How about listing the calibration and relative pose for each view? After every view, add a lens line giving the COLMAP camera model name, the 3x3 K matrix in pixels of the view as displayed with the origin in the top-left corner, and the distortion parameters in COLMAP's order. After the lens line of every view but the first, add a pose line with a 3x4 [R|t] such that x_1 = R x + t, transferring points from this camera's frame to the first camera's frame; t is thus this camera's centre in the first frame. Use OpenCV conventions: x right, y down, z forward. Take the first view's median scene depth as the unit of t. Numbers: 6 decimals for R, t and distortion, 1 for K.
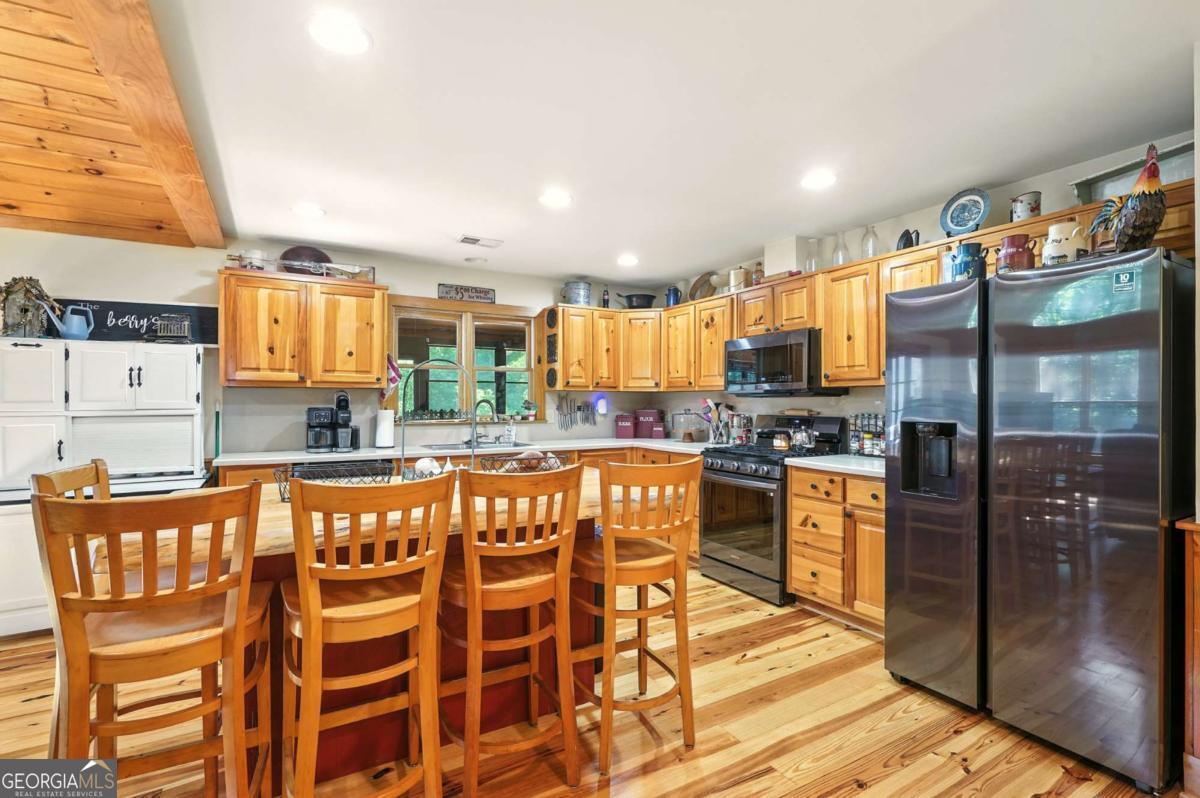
lens RADIAL K [[556.0, 0, 601.9], [0, 556.0, 402.1], [0, 0, 1]] dist [-0.002728, 0.001830]
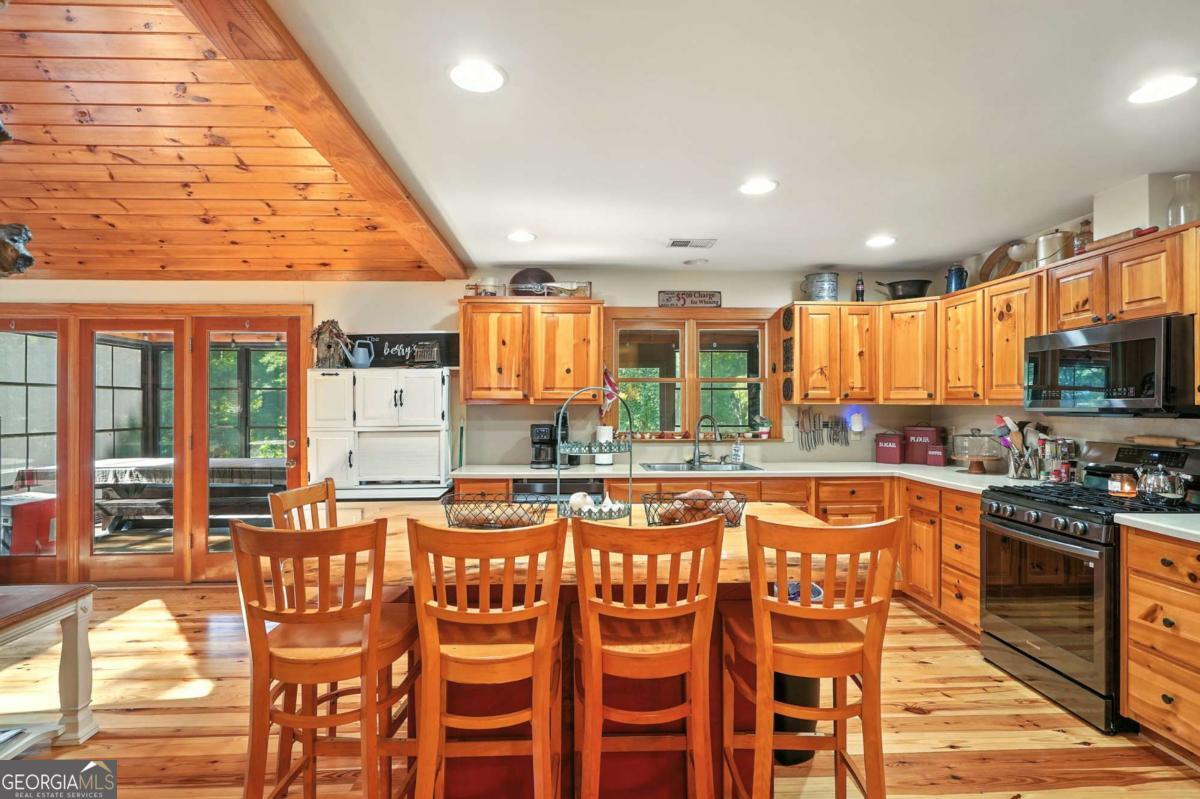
lens RADIAL K [[606.8, 0, 596.4], [0, 606.8, 403.3], [0, 0, 1]] dist [0.003361, 0.002874]
pose [[0.884216, -0.001676, -0.467075, 0.114678], [0.001781, 0.999998, -0.000216, -0.030537], [0.467074, -0.000641, 0.884218, 0.058523]]
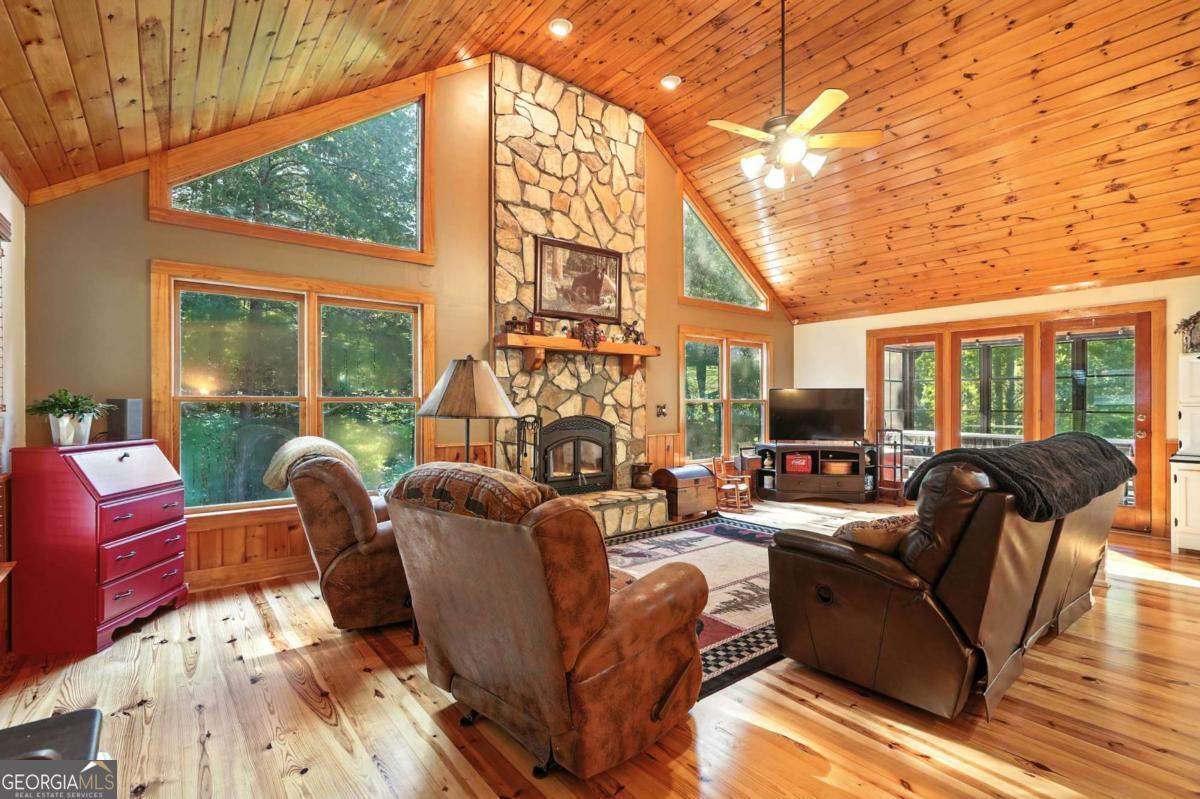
lens RADIAL K [[556.0, 0, 602.9], [0, 556.0, 404.0], [0, 0, 1]] dist [-0.002728, 0.001830]
pose [[0.143133, 0.003977, -0.989695, 0.149789], [0.005415, 0.999974, 0.004802, 0.003144], [0.989689, -0.006047, 0.143108, -0.637458]]
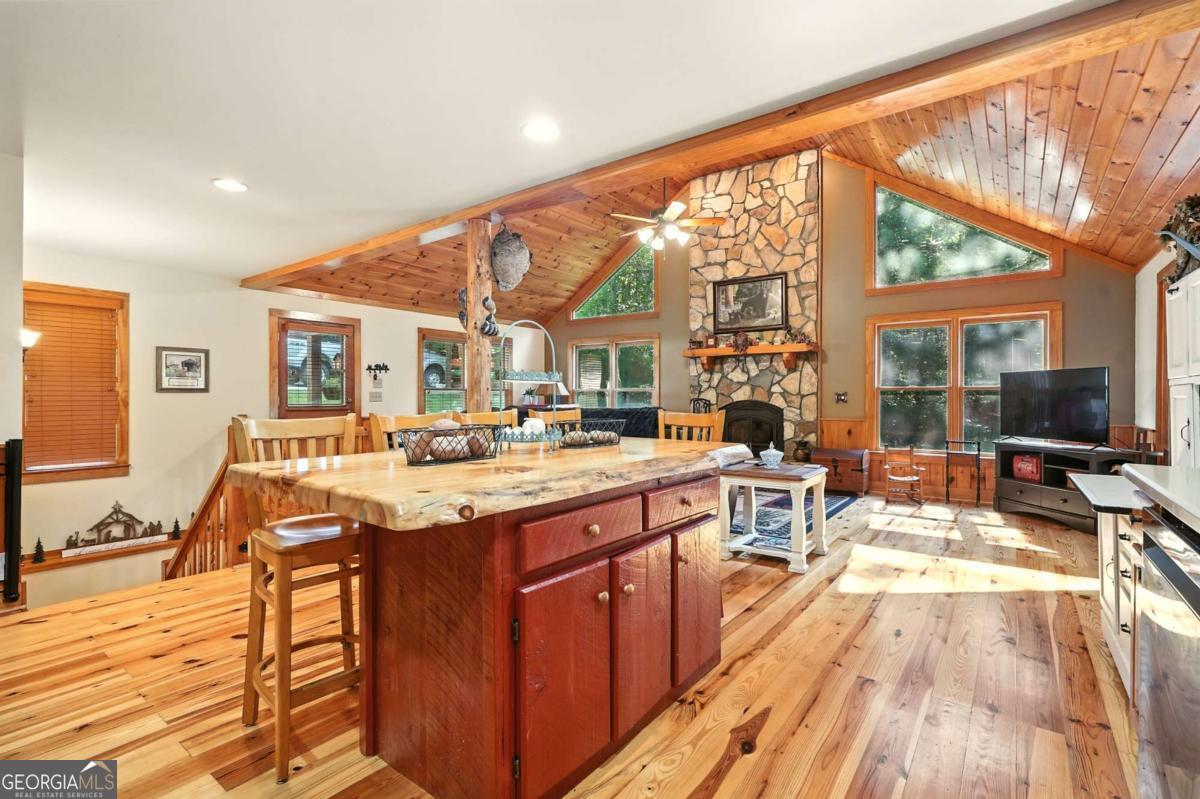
lens RADIAL K [[556.0, 0, 605.7], [0, 556.0, 396.2], [0, 0, 1]] dist [-0.002728, 0.001830]
pose [[-0.919895, 0.002795, -0.392155, -0.014198], [0.003159, 0.999995, -0.000284, 0.022958], [0.392152, -0.001500, -0.919899, 1.055195]]
